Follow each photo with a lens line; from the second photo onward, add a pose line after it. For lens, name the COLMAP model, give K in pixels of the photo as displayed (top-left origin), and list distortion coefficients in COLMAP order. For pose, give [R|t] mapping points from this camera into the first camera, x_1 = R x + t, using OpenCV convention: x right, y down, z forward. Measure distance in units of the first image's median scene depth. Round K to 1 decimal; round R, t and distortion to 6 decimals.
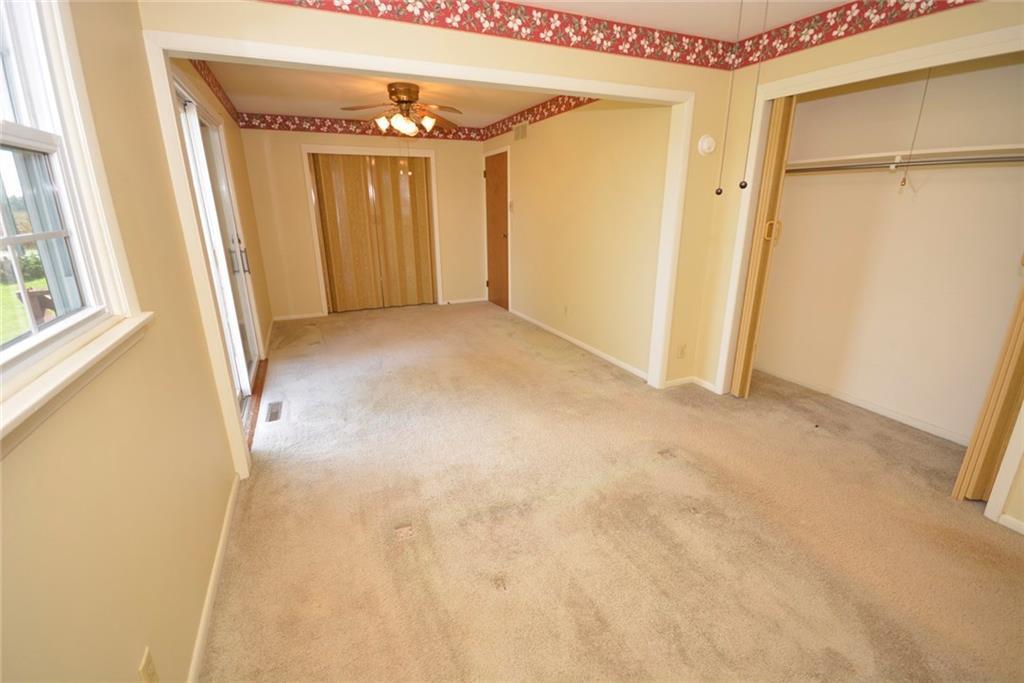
lens RADIAL K [[451.9, 0, 518.3], [0, 451.9, 342.8], [0, 0, 1]] dist [-0.002023, -0.007806]
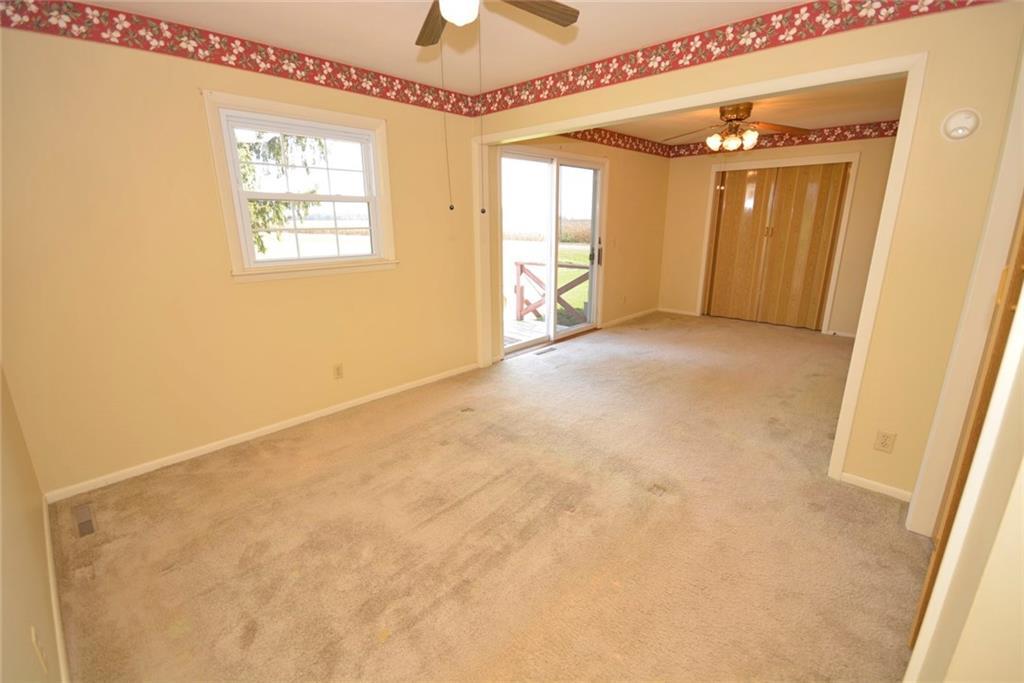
lens RADIAL K [[451.9, 0, 518.3], [0, 451.9, 342.8], [0, 0, 1]] dist [-0.002023, -0.007806]
pose [[0.386936, 0.246594, -0.888522, 0.721389], [-0.270791, 0.951480, 0.146143, -0.069675], [0.881450, 0.184056, 0.434937, 0.234207]]
